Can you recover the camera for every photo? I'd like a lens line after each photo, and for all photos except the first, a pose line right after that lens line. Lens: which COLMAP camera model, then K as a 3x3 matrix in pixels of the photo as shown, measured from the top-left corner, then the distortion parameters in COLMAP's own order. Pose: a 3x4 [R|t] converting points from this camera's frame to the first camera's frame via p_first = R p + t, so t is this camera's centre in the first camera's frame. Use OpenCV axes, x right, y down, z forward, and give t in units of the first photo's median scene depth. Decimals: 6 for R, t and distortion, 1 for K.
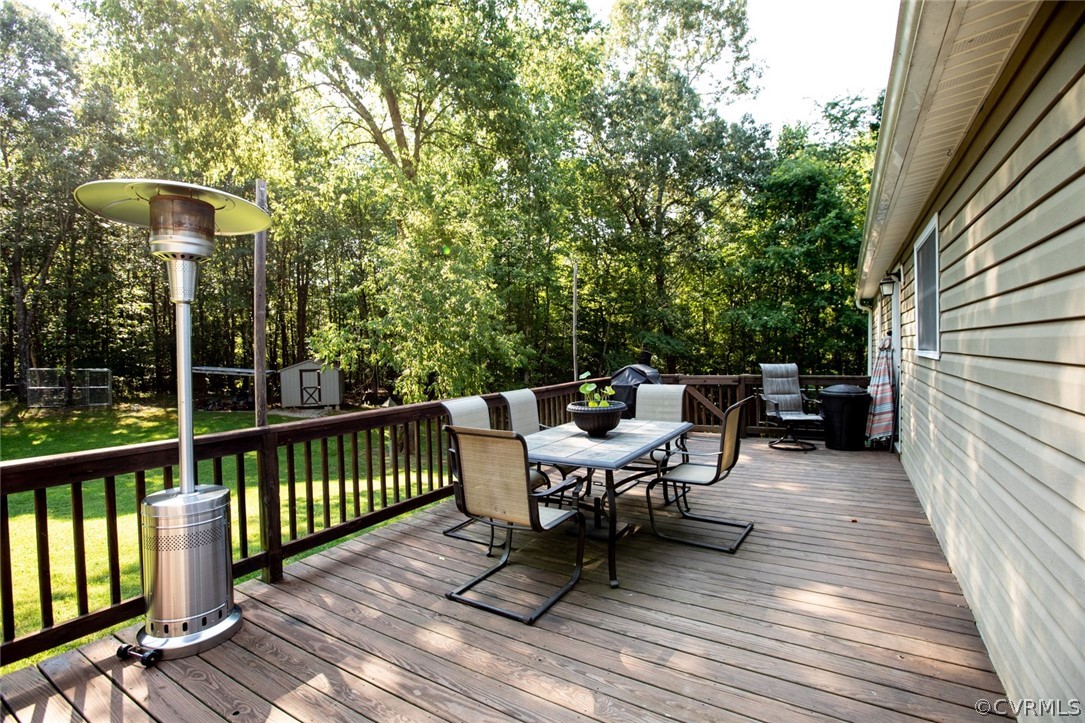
lens RADIAL K [[512.1, 0, 537.6], [0, 512.1, 363.5], [0, 0, 1]] dist [-0.052176, 0.020113]
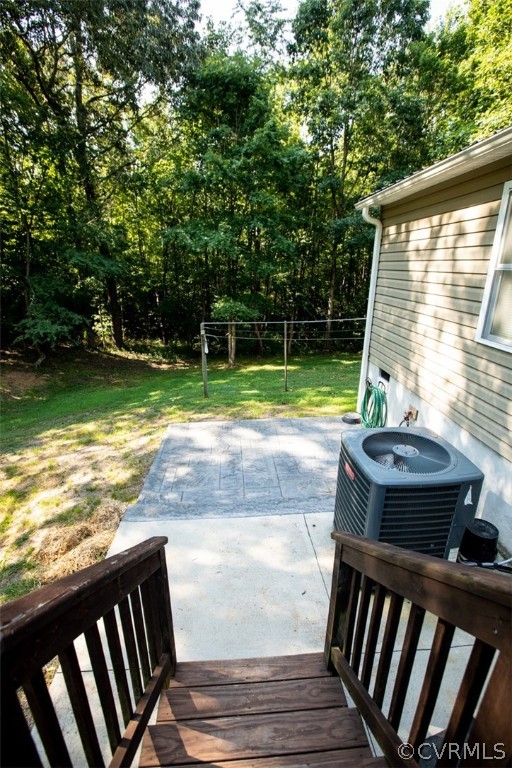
lens RADIAL K [[356.3, 0, 256.2], [0, 356.3, 388.8], [0, 0, 1]] dist [-0.054698, 0.025700]
pose [[0.817045, -0.171585, 0.550451, 0.122360], [-0.001110, 0.954223, 0.299095, -0.019400], [-0.576573, -0.244985, 0.779452, 0.377524]]
